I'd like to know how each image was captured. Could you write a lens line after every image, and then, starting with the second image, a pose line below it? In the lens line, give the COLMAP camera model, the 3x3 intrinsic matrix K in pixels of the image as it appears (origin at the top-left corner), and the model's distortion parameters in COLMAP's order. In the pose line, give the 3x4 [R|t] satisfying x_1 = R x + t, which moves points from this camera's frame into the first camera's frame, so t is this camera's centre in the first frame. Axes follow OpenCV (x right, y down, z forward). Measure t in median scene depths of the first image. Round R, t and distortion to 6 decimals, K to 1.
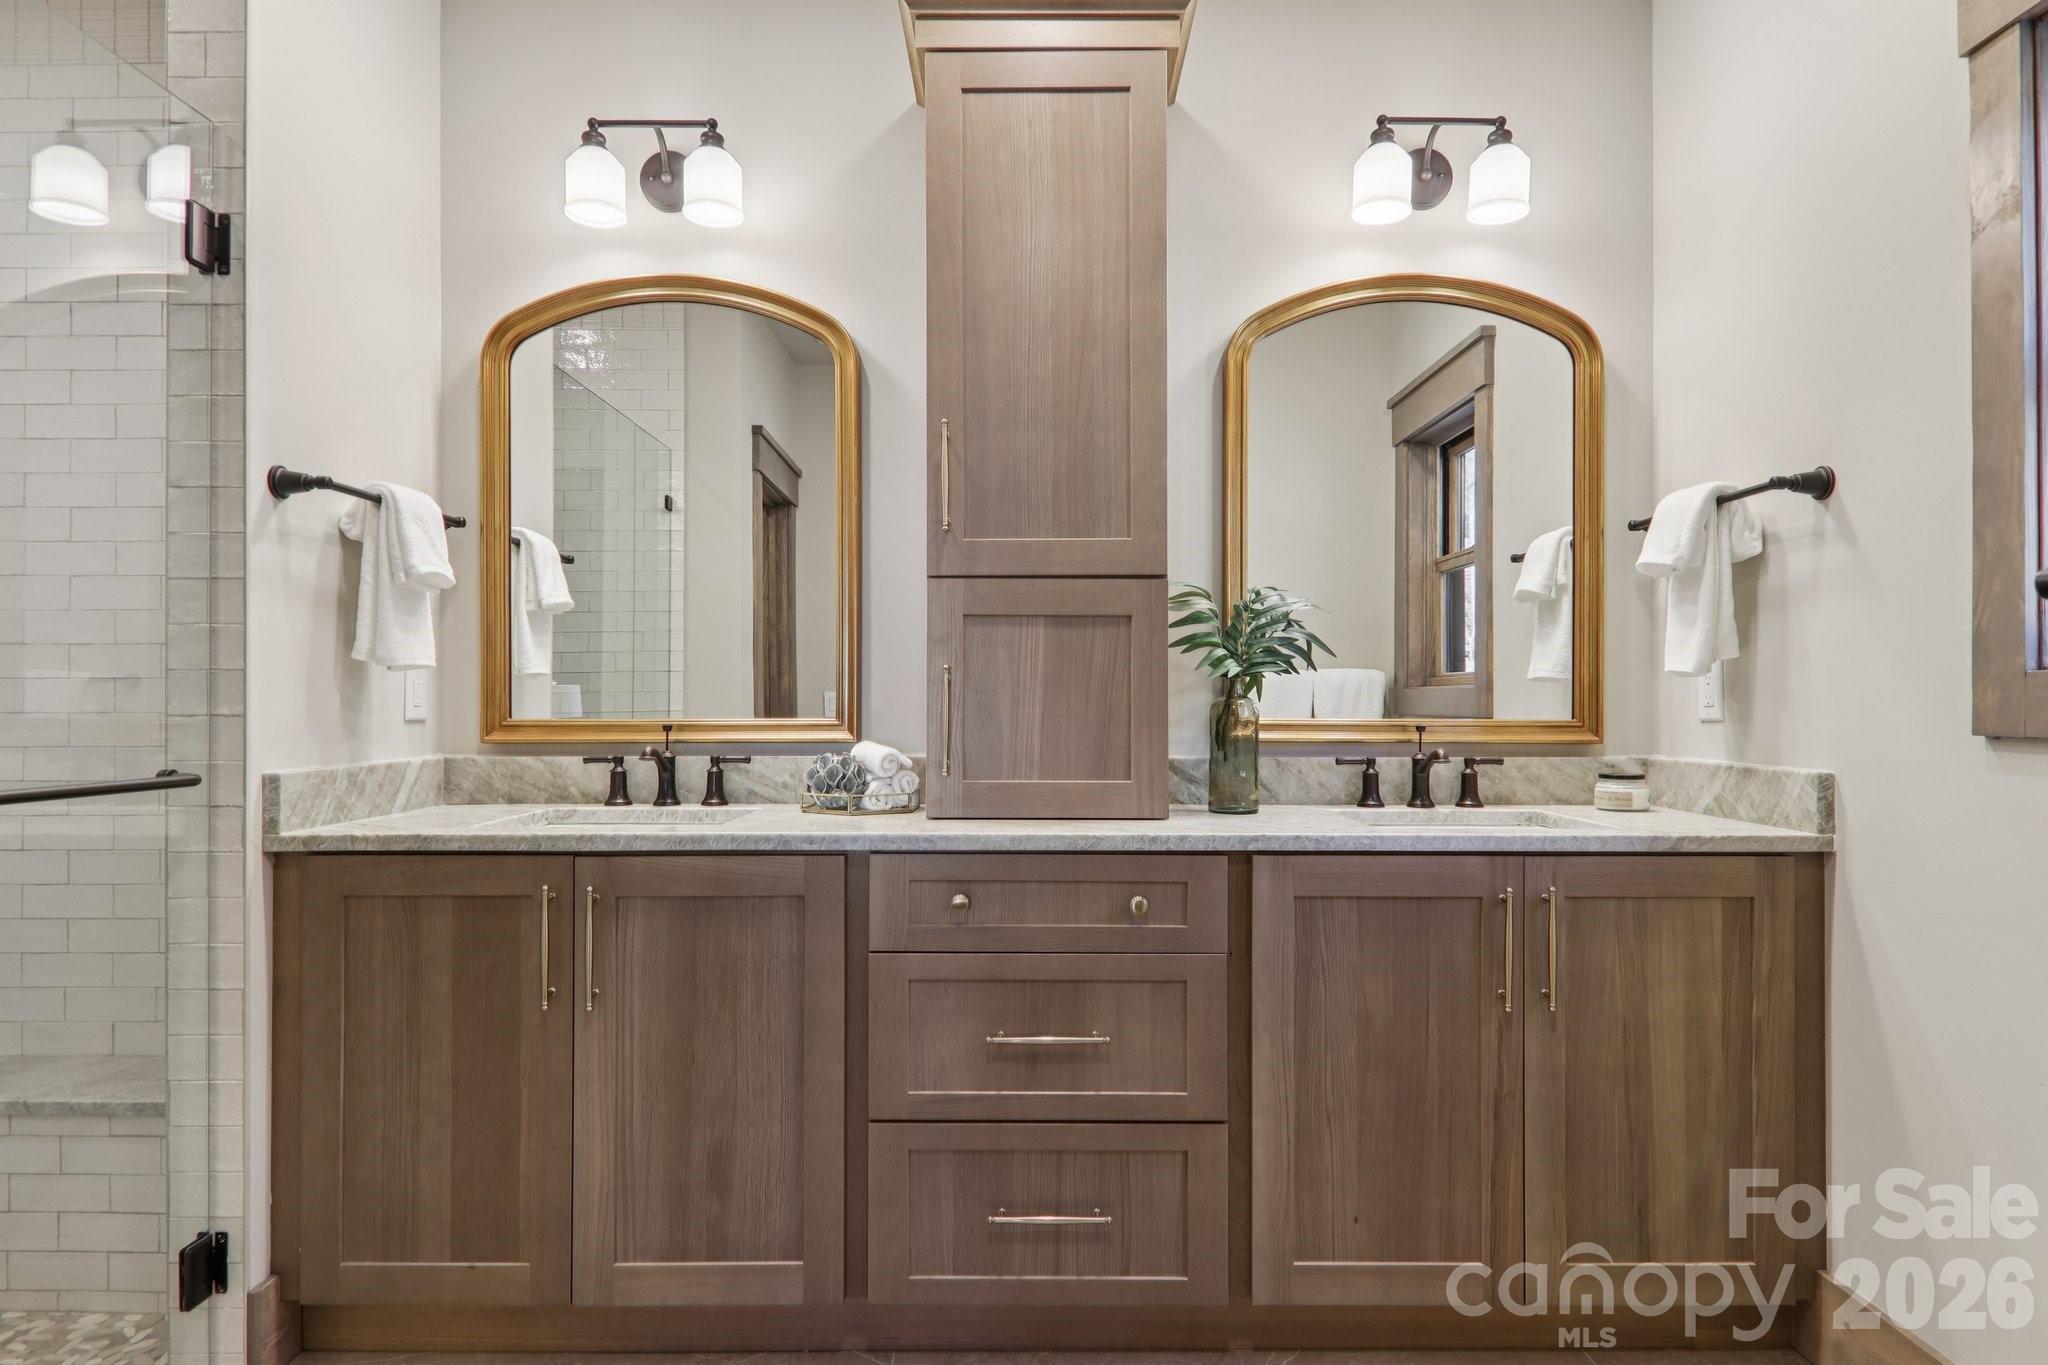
lens RADIAL K [[1126.9, 0, 1016.9], [0, 1126.9, 696.3], [0, 0, 1]] dist [0.028302, -0.020363]
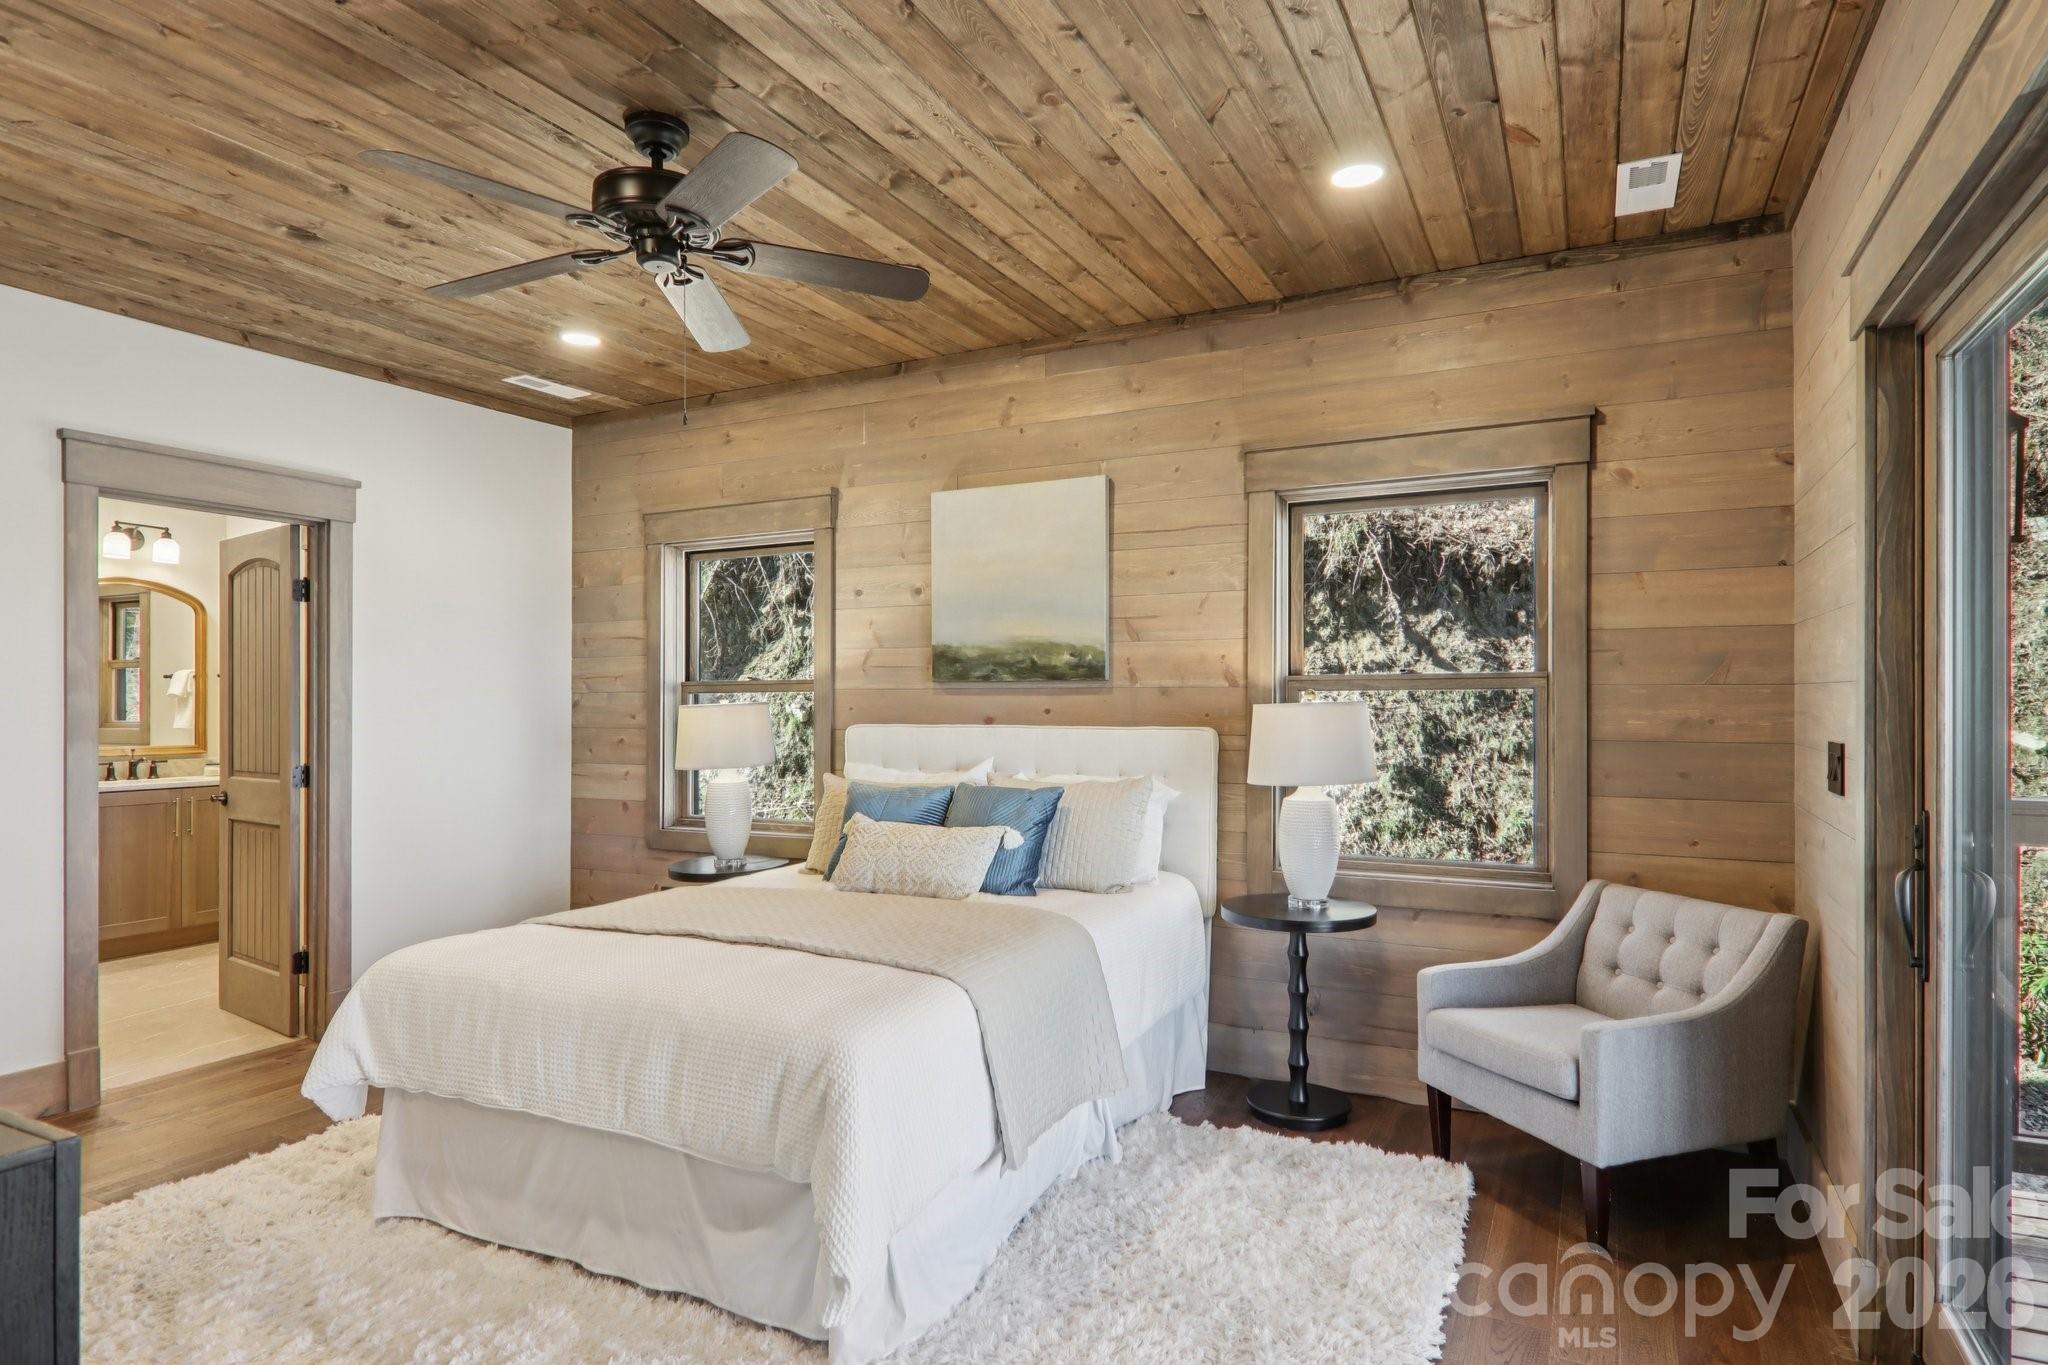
lens RADIAL K [[1126.9, 0, 1016.9], [0, 1126.9, 696.3], [0, 0, 1]] dist [0.028302, -0.020363]
pose [[0.441240, 0.011144, 0.897320, -1.106743], [-0.002923, 0.999935, -0.010981, -0.072831], [-0.897384, 0.002222, 0.441244, -2.005290]]
